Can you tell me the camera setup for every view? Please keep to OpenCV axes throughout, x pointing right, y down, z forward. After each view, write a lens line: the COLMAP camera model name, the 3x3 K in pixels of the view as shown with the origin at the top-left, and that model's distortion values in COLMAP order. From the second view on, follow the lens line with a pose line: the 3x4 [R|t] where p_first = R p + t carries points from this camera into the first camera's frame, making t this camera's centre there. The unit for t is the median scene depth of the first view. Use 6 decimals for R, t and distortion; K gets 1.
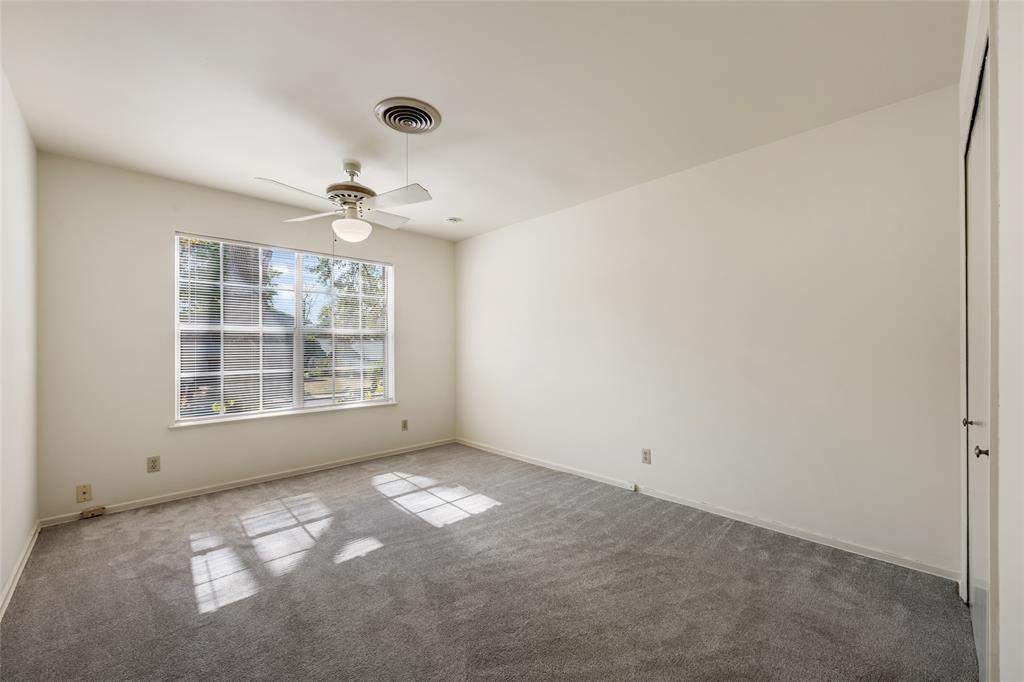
lens RADIAL K [[404.5, 0, 515.0], [0, 404.5, 344.5], [0, 0, 1]] dist [-0.002009, 0.000571]
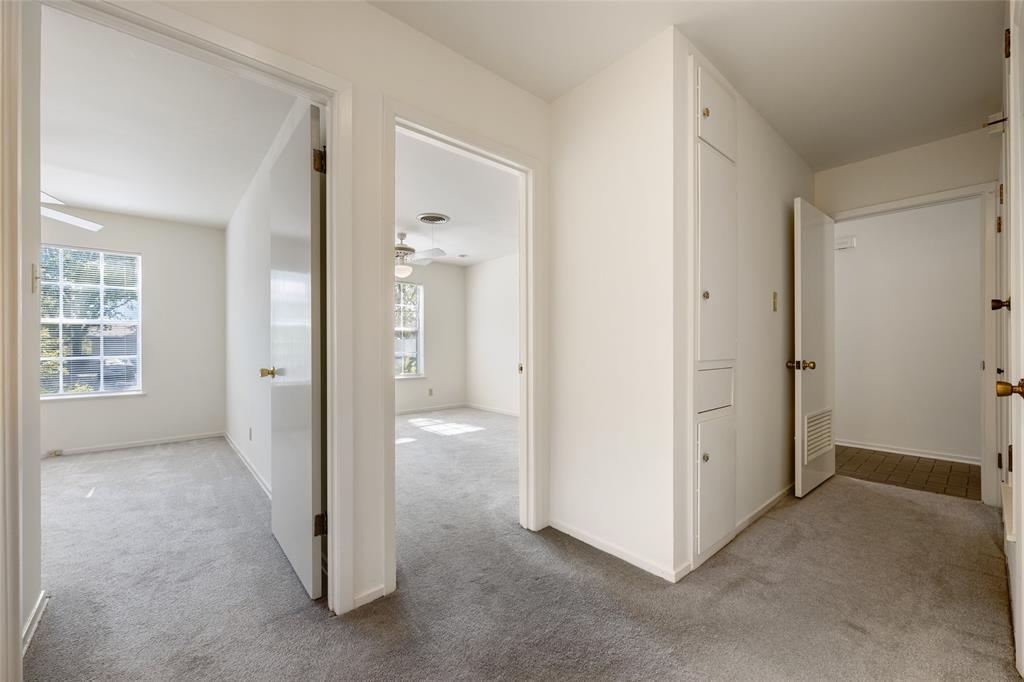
lens RADIAL K [[404.5, 0, 509.4], [0, 404.5, 342.2], [0, 0, 1]] dist [-0.002009, 0.000571]
pose [[0.997509, 0.002927, -0.070480, 0.153262], [-0.002691, 0.999990, 0.003442, 0.013098], [0.070489, -0.003244, 0.997507, -0.588168]]
